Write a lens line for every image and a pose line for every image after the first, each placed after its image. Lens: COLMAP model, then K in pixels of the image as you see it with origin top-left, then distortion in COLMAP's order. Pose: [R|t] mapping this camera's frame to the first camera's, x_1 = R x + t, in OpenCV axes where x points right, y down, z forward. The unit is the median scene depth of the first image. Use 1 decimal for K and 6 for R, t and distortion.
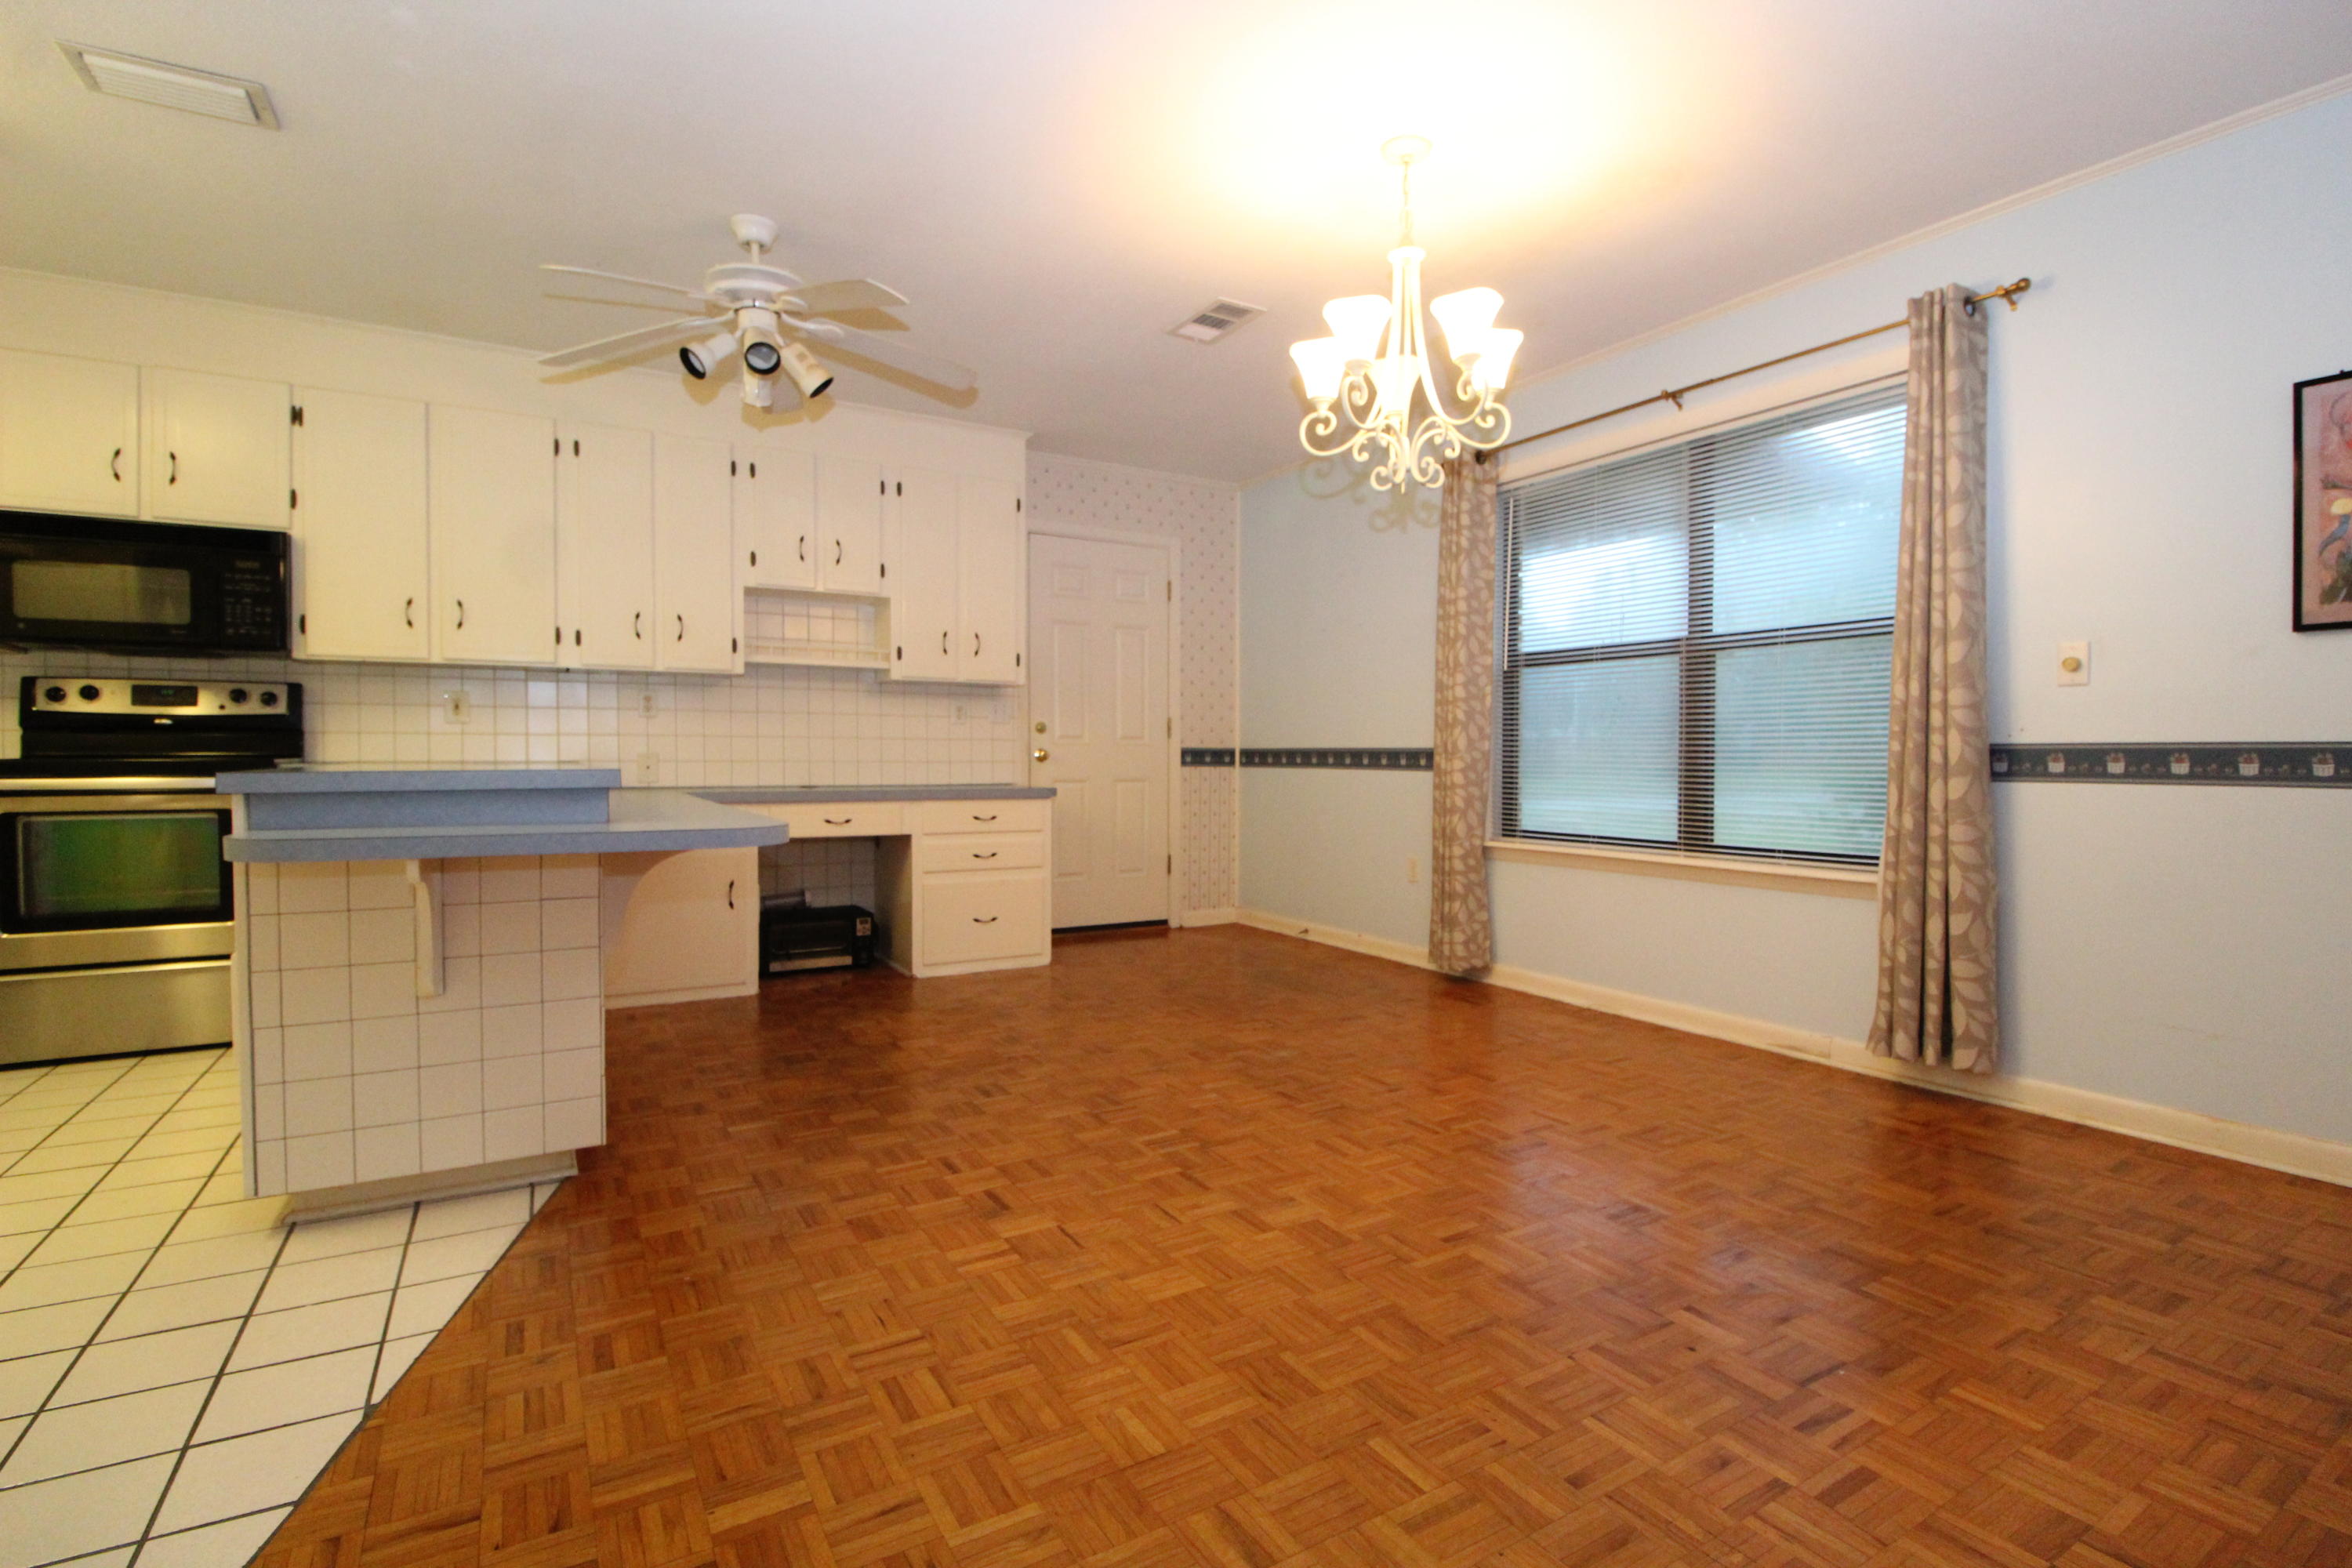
lens RADIAL K [[1087.9, 0, 1194.3], [0, 1087.9, 780.7], [0, 0, 1]] dist [-0.001448, -0.012285]
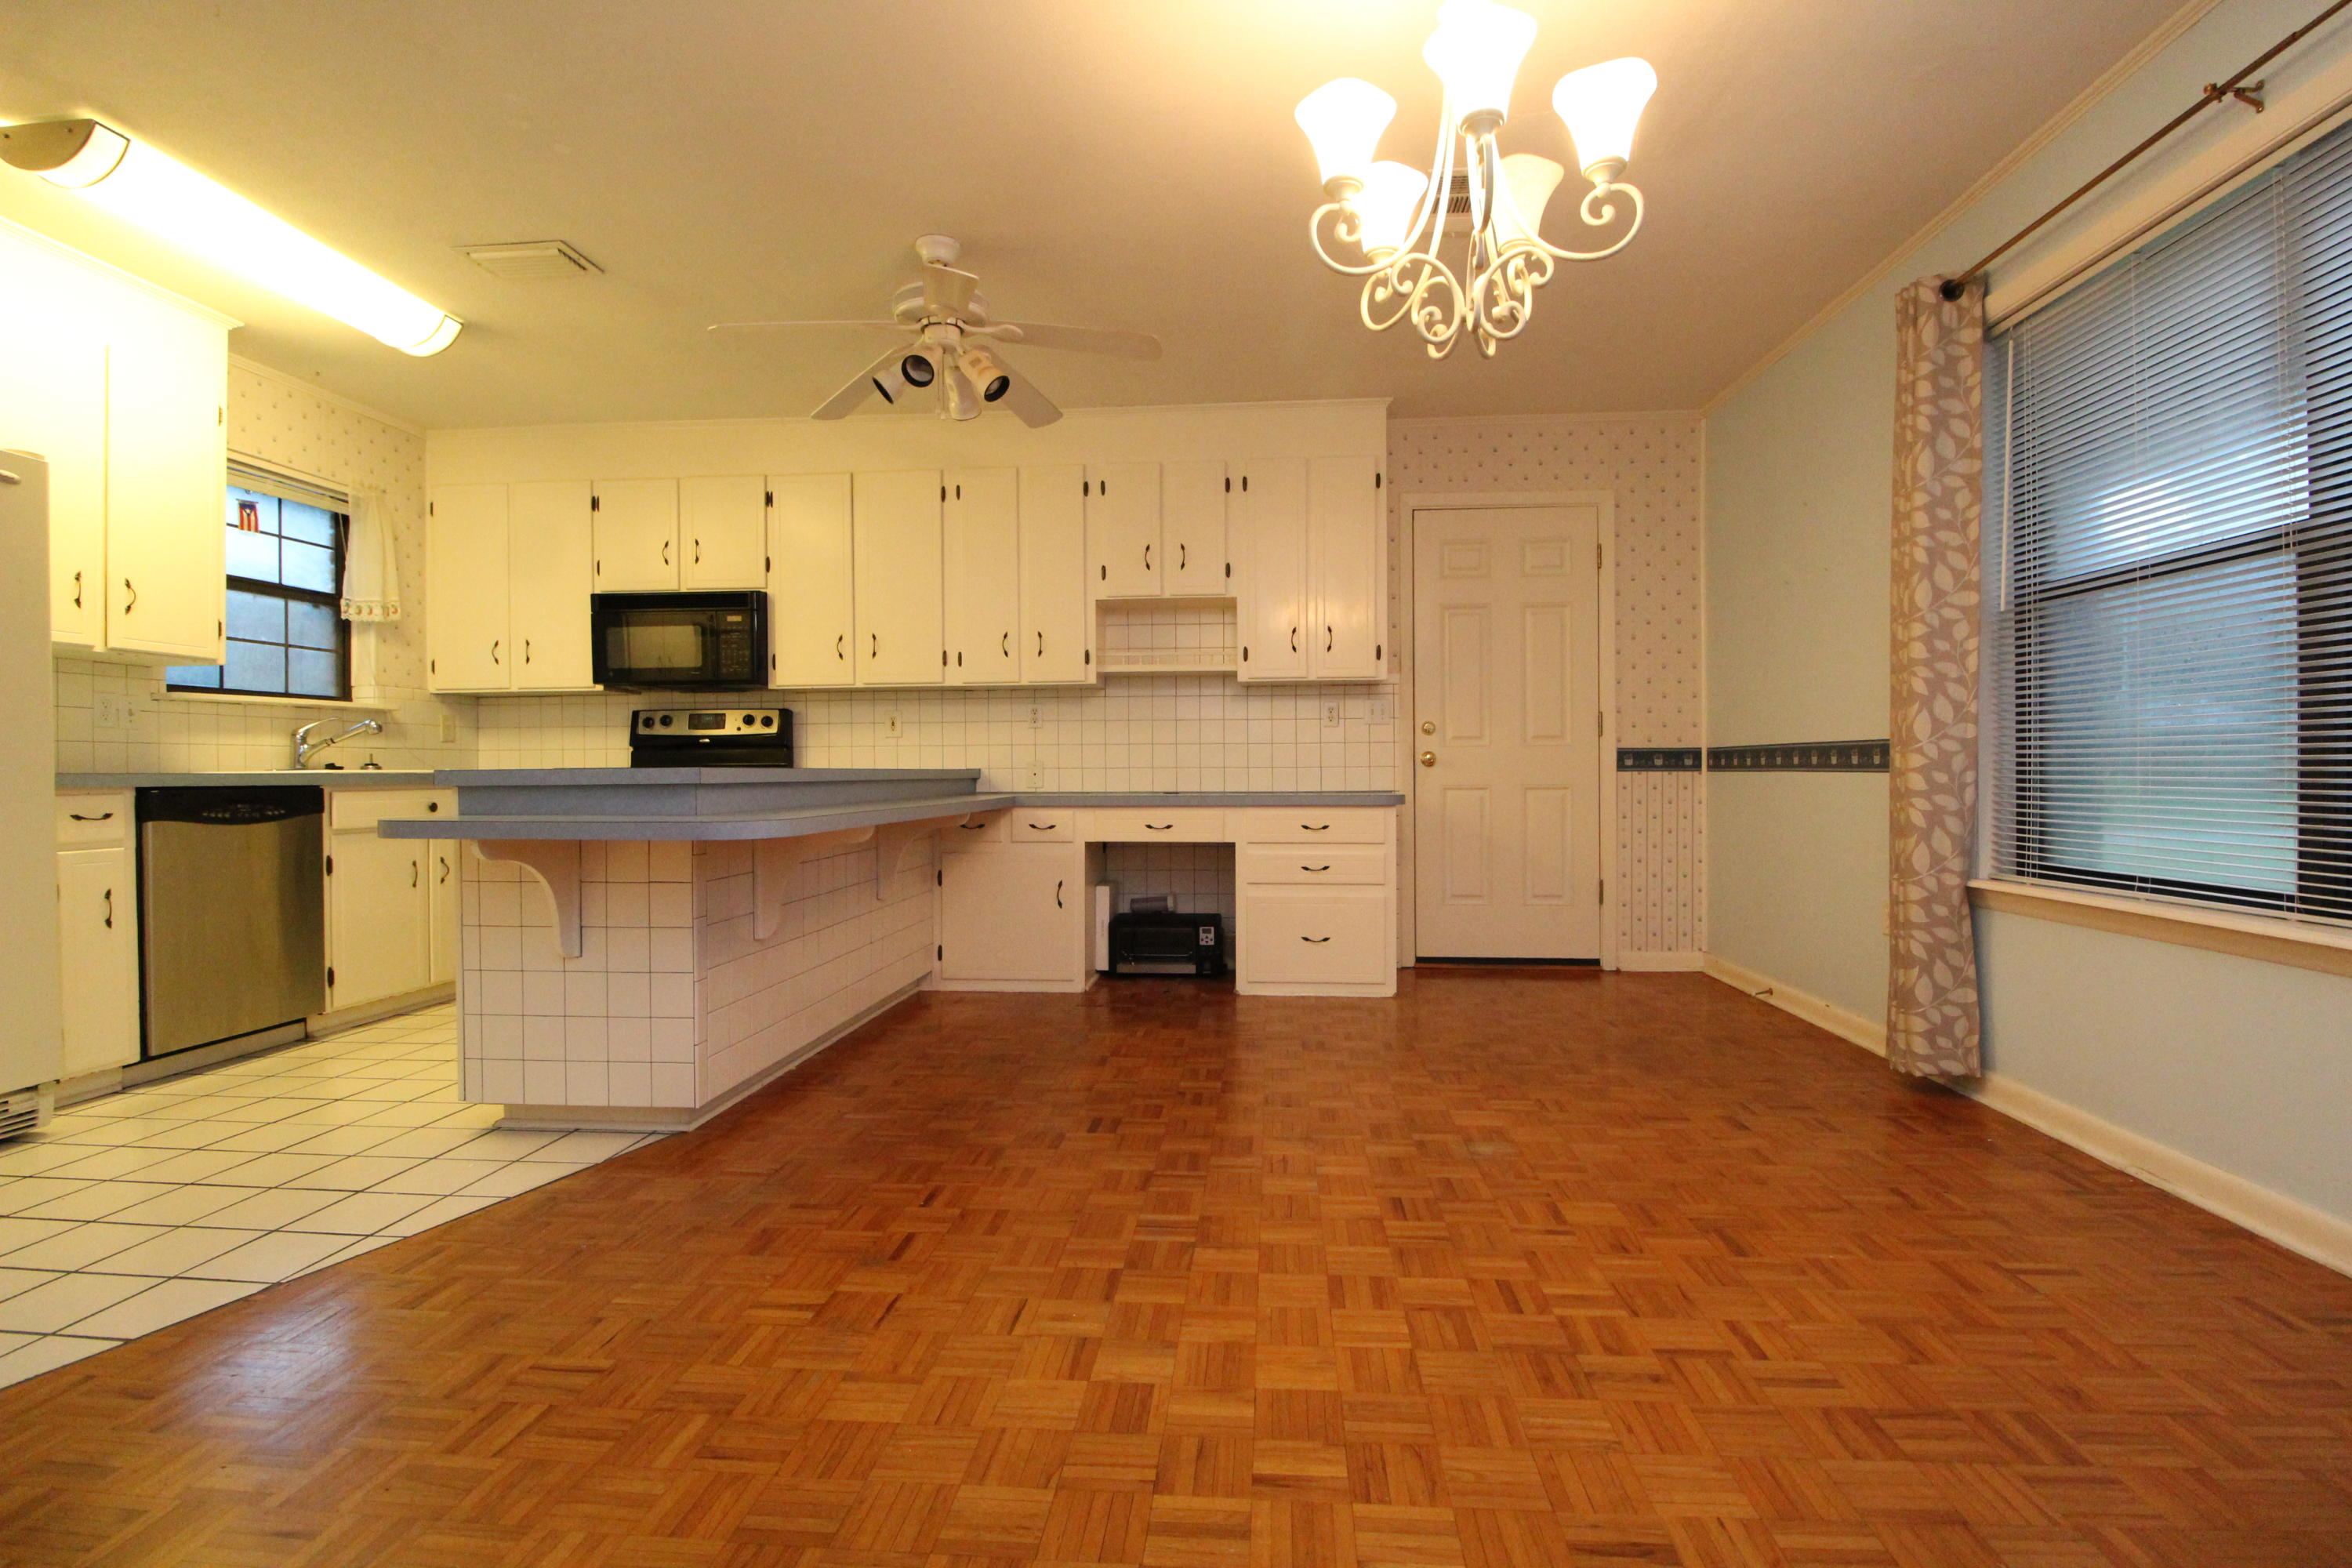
lens RADIAL K [[1087.9, 0, 1190.3], [0, 1087.9, 778.4], [0, 0, 1]] dist [-0.001448, -0.012285]
pose [[0.809667, -0.004567, -0.586872, 0.323813], [-0.004898, 0.999882, -0.014538, 0.008744], [0.586869, 0.014645, 0.809549, 0.250752]]
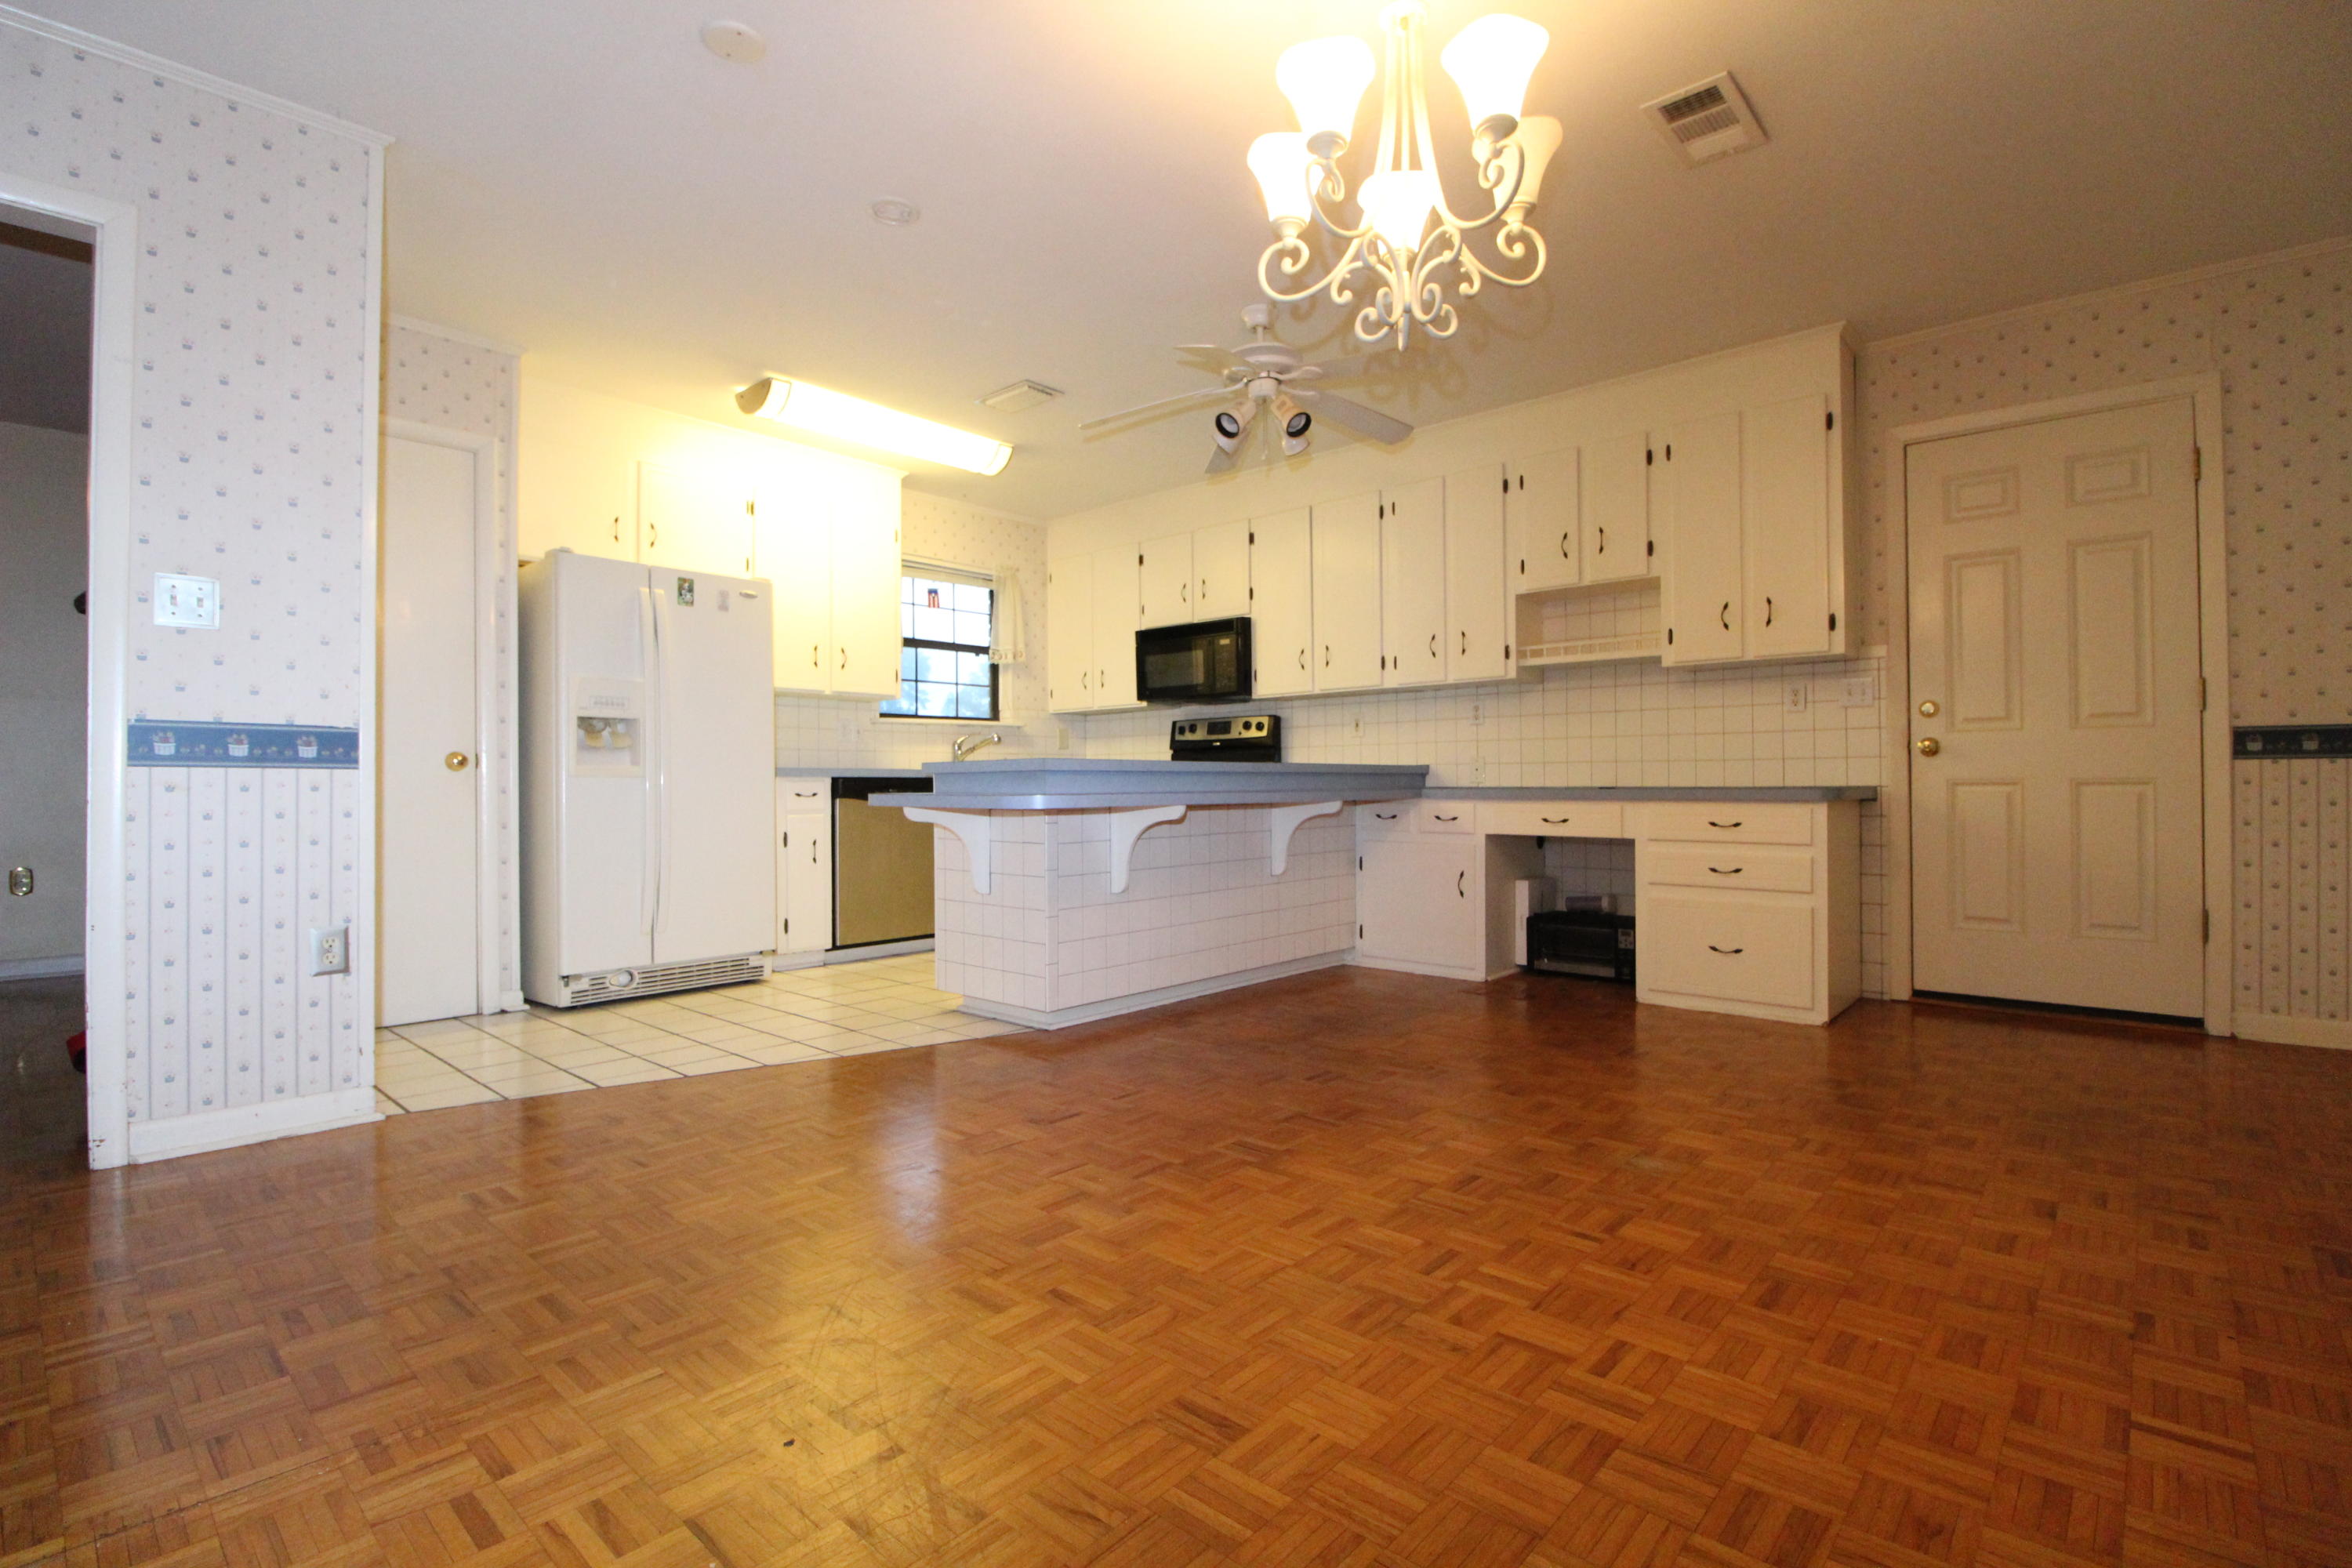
lens RADIAL K [[1087.9, 0, 1188.3], [0, 1087.9, 777.0], [0, 0, 1]] dist [-0.001448, -0.012285]
pose [[0.286794, -0.011738, -0.957920, 0.594425], [-0.015569, 0.999736, -0.016912, 0.023406], [0.957866, 0.019764, 0.286536, 0.477245]]
